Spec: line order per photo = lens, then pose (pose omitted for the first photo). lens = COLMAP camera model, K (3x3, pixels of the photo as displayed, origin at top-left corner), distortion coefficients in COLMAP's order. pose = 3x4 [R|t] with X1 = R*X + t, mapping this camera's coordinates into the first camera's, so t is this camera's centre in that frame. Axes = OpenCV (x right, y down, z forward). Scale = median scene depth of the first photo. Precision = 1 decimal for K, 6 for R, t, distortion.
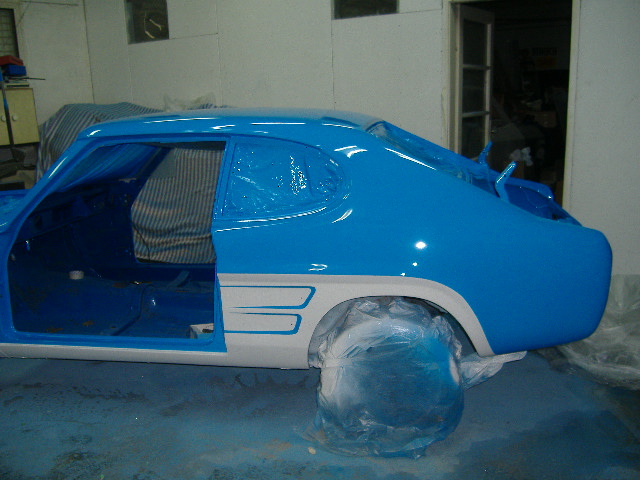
lens RADIAL K [[722.7, 0, 320.0], [0, 722.7, 240.0], [0, 0, 1]] dist [-0.021043, 0.008353]
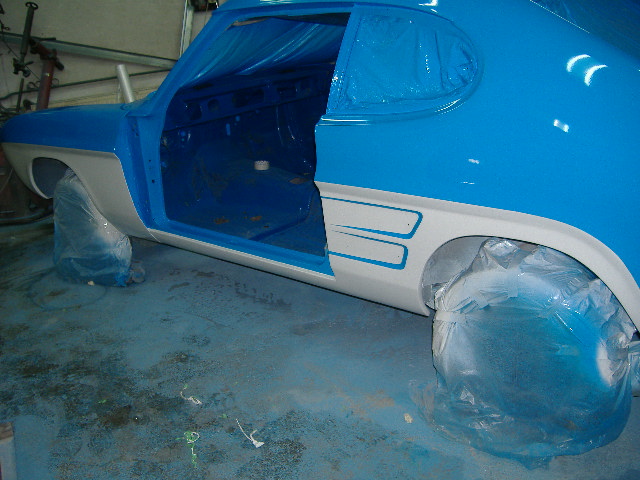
lens RADIAL K [[722.7, 0, 320.0], [0, 722.7, 240.0], [0, 0, 1]] dist [-0.021043, 0.008353]
pose [[0.847715, 0.144105, -0.510503, 0.281444], [-0.064882, 0.983334, 0.169838, -0.026171], [0.526469, -0.110852, 0.842937, 0.310137]]
